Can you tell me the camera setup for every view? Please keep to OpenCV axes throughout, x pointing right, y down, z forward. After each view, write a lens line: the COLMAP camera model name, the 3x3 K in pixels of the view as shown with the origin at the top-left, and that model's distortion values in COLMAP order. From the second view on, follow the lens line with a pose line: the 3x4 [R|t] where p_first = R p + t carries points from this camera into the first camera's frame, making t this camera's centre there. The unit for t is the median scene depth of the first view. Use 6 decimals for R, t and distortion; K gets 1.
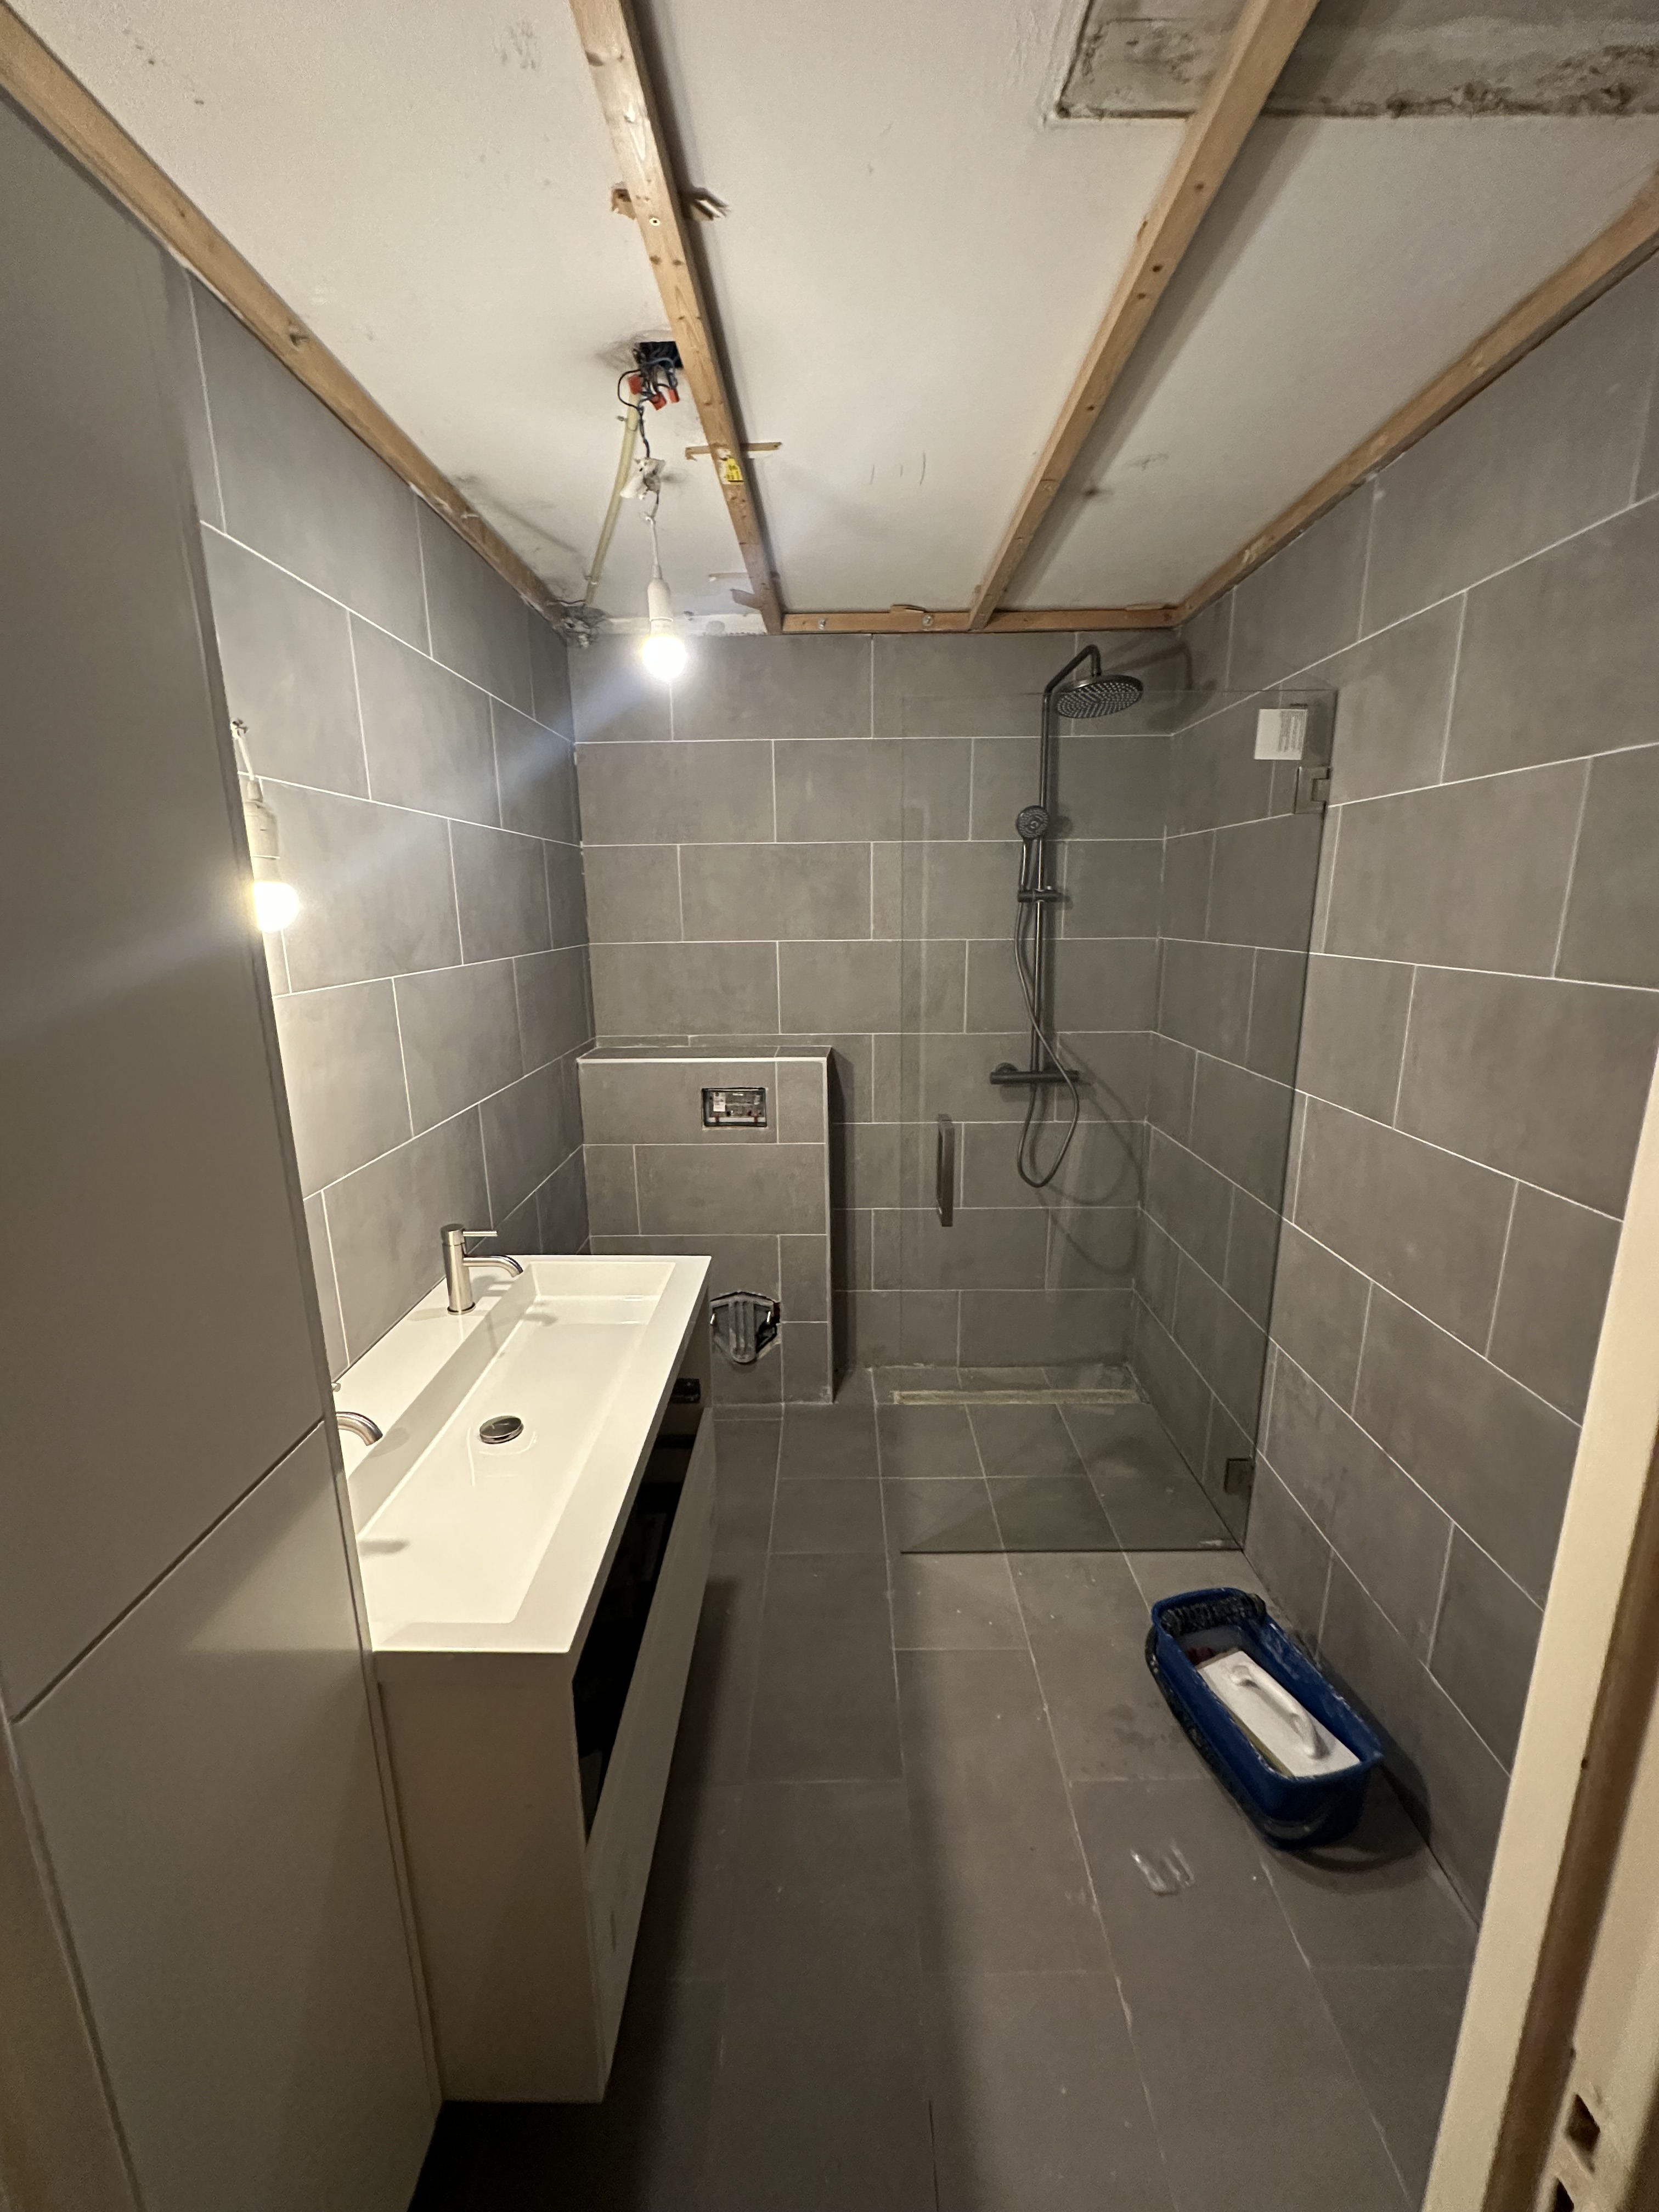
lens RADIAL K [[889.8, 0, 823.0], [0, 889.8, 1103.7], [0, 0, 1]] dist [0.000112, 0.000169]
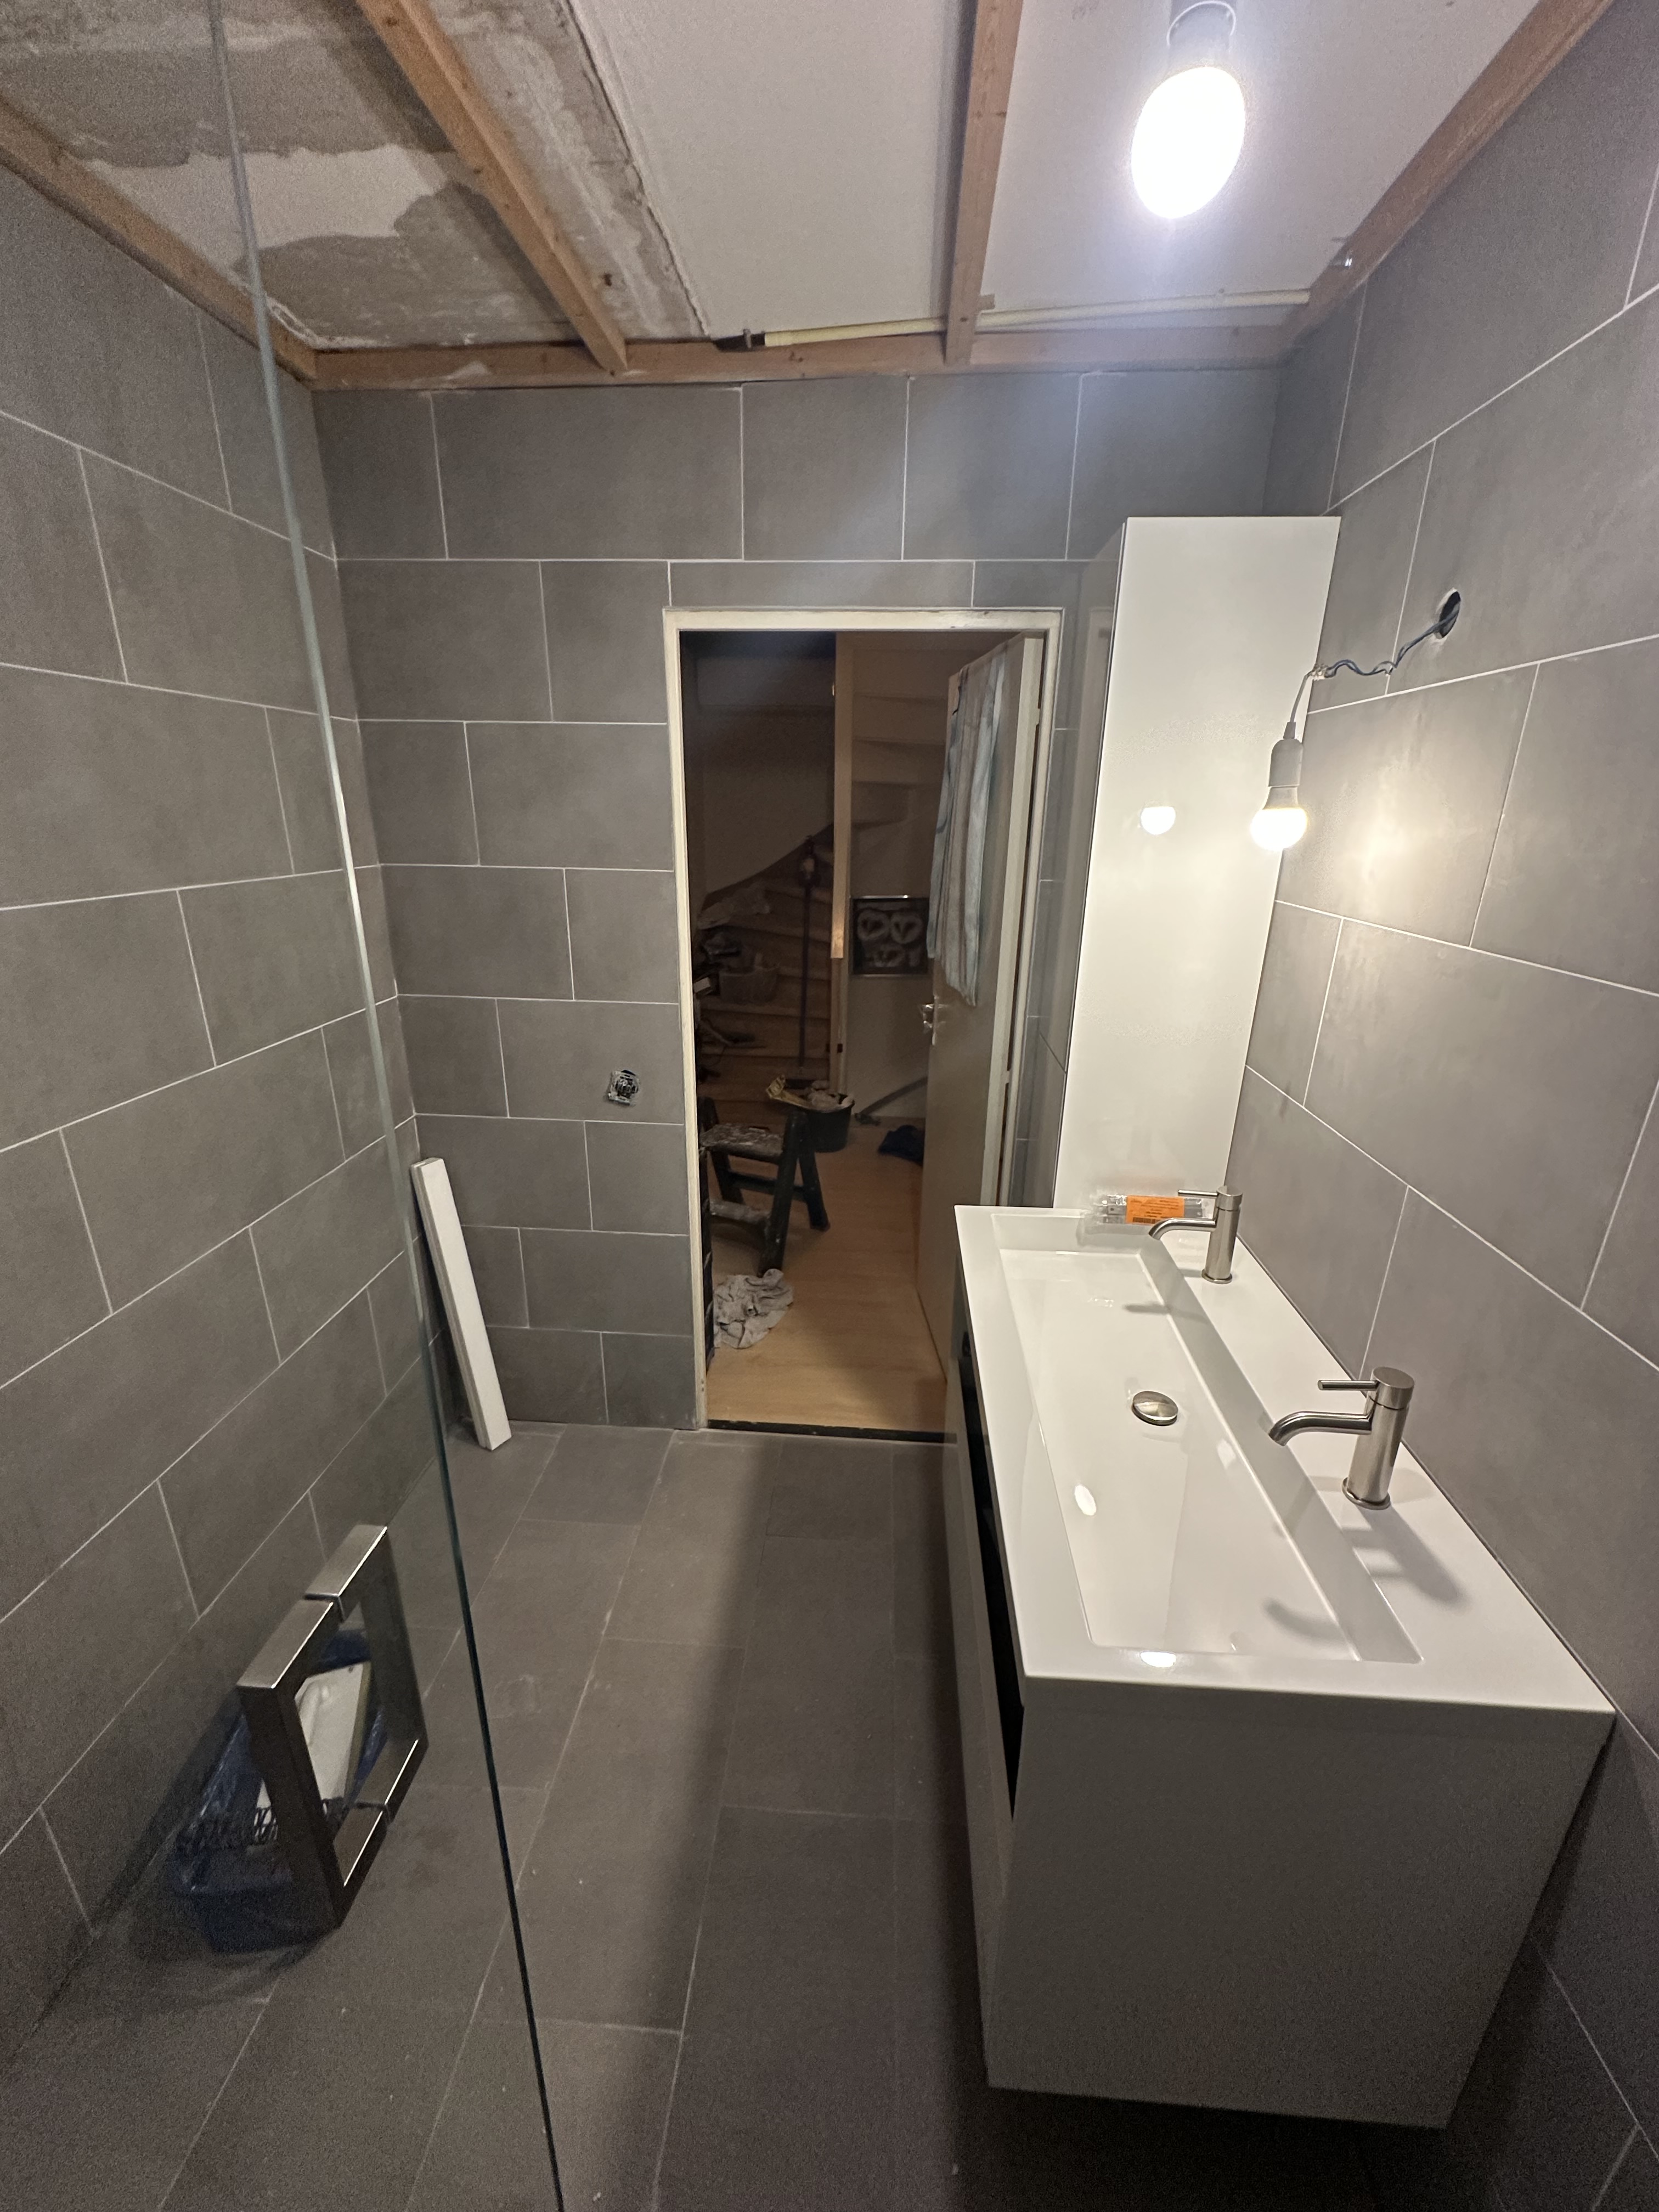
lens RADIAL K [[889.8, 0, 827.5], [0, 889.8, 1110.7], [0, 0, 1]] dist [0.000112, 0.000169]
pose [[-0.998300, -0.018277, 0.055346, -0.070903], [0.013690, 0.849474, 0.527453, -0.403473], [-0.056656, 0.527314, -0.847780, 1.704117]]
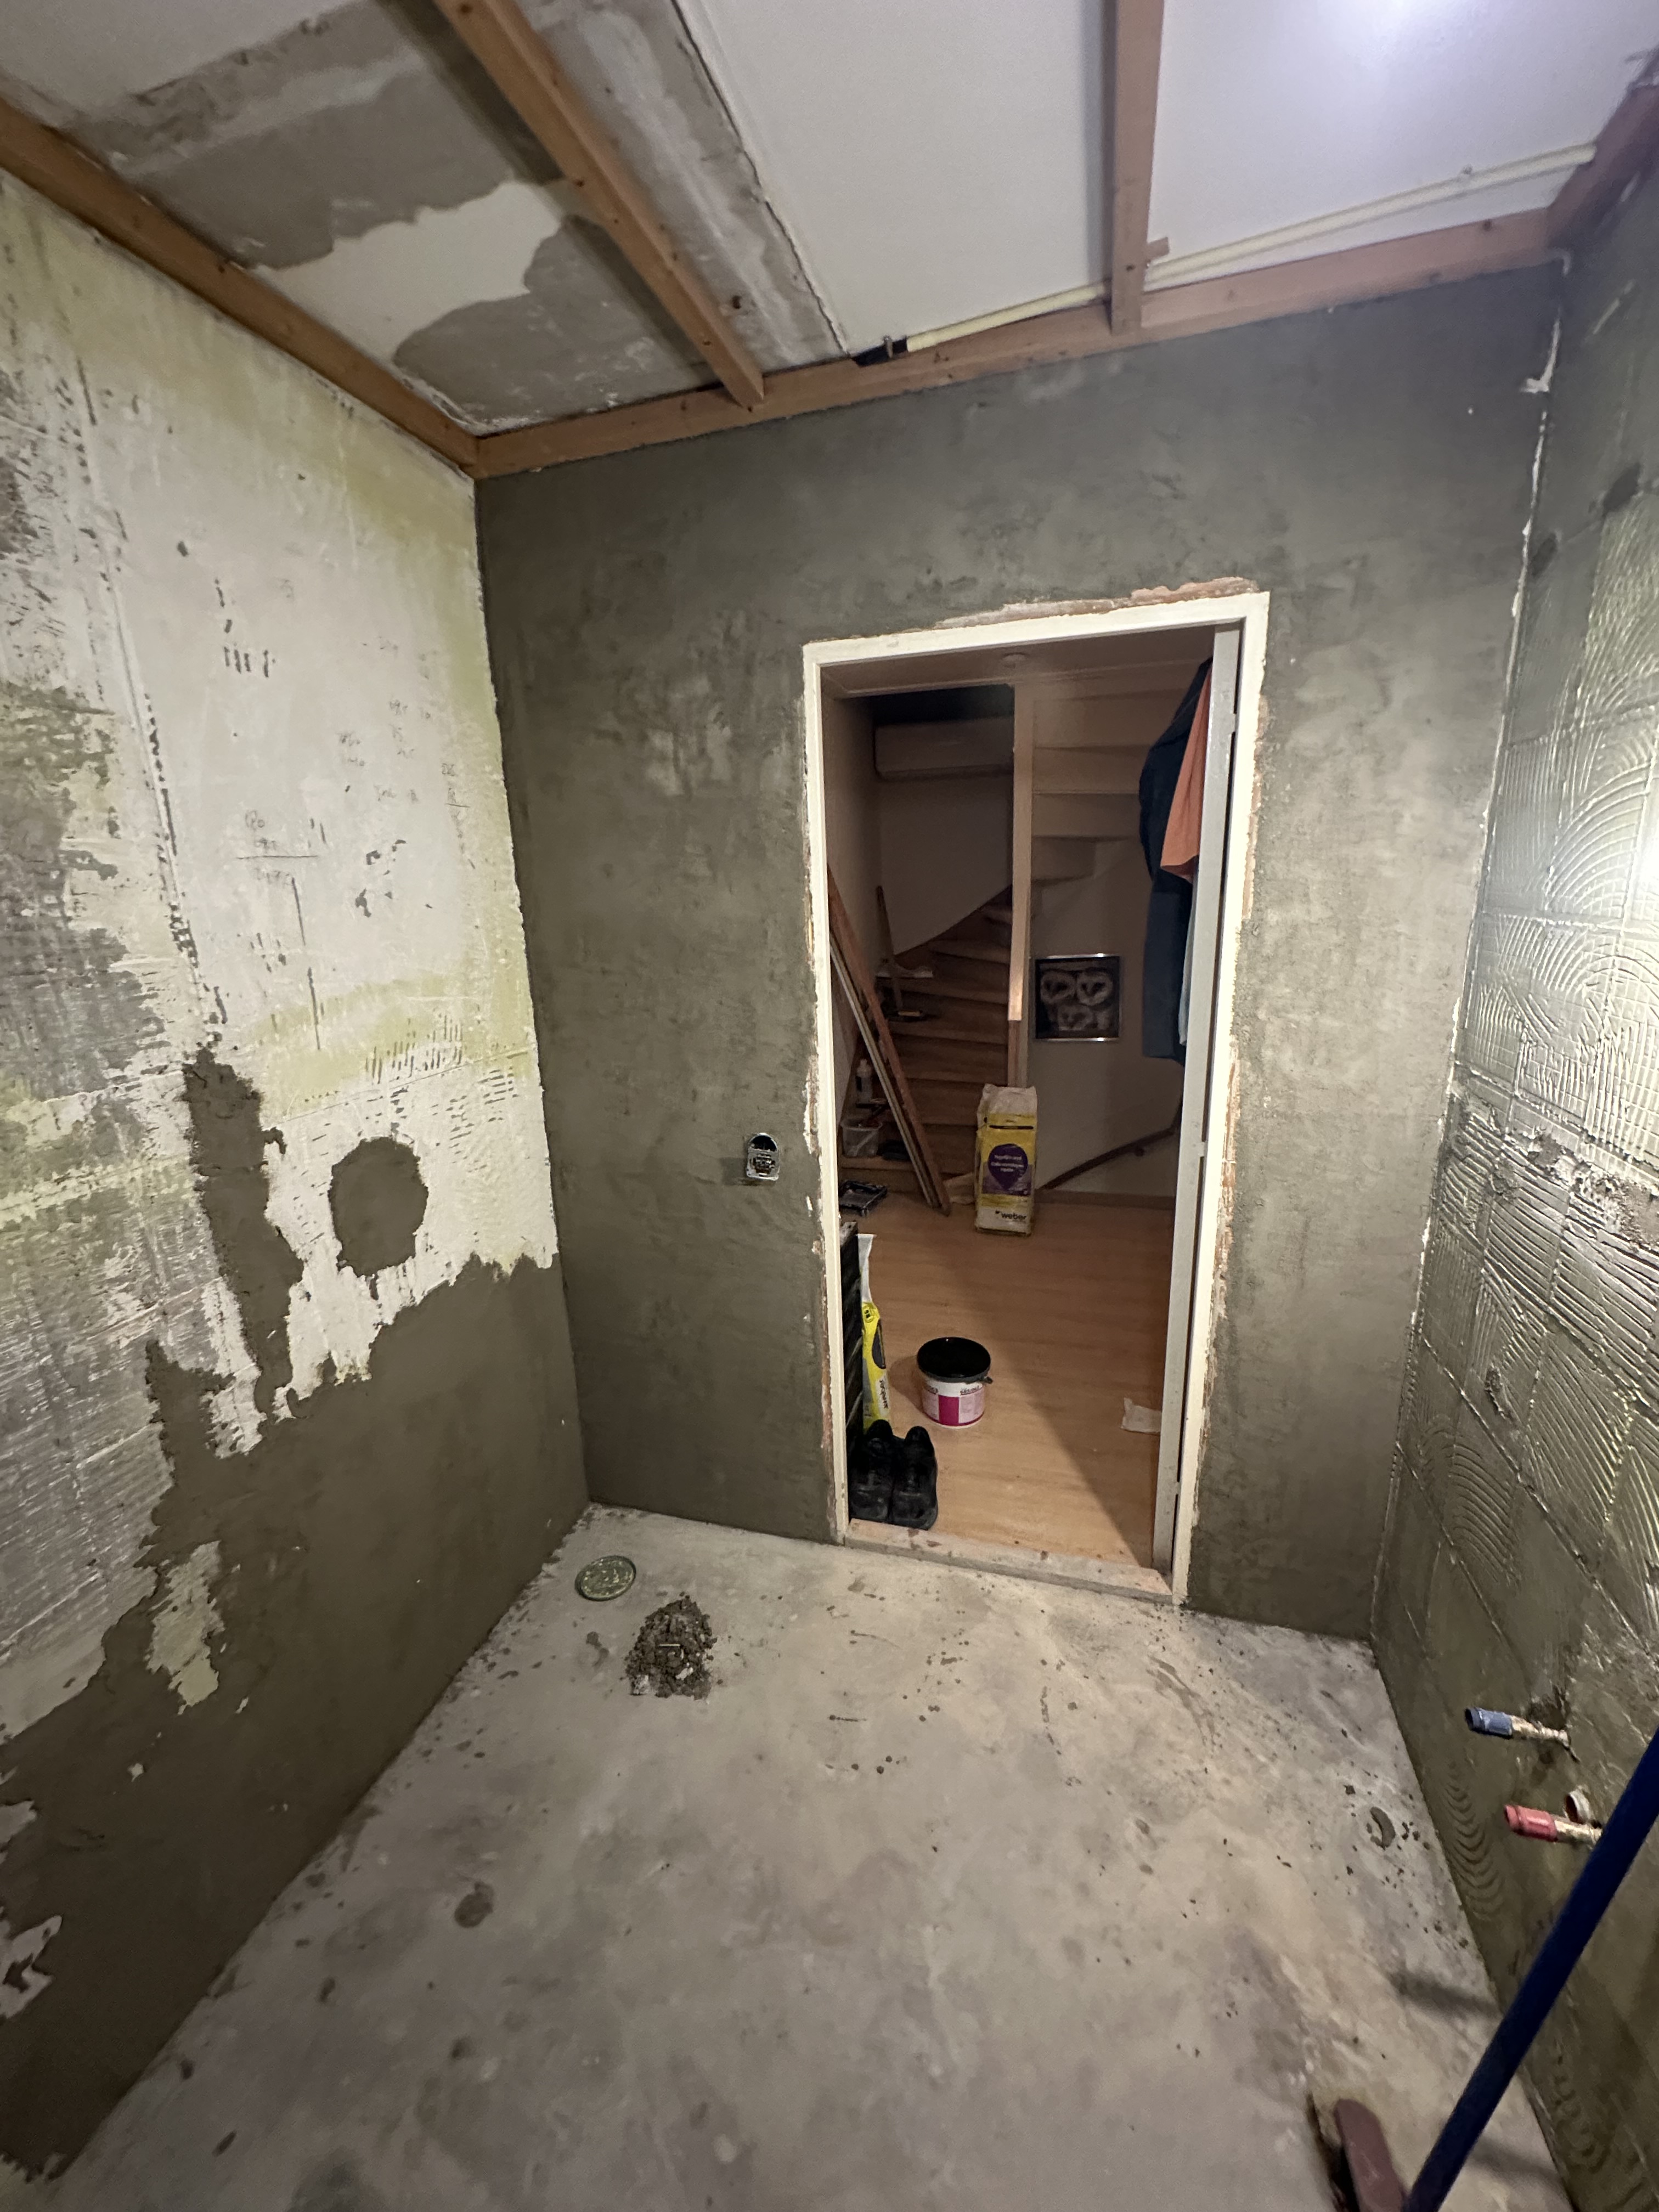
lens RADIAL K [[889.8, 0, 831.3], [0, 889.8, 1110.0], [0, 0, 1]] dist [0.000112, 0.000169]
pose [[-0.964160, -0.017573, 0.264739, -0.116535], [0.105928, 0.889337, 0.444813, -0.317414], [-0.243259, 0.456914, -0.855602, 1.556727]]
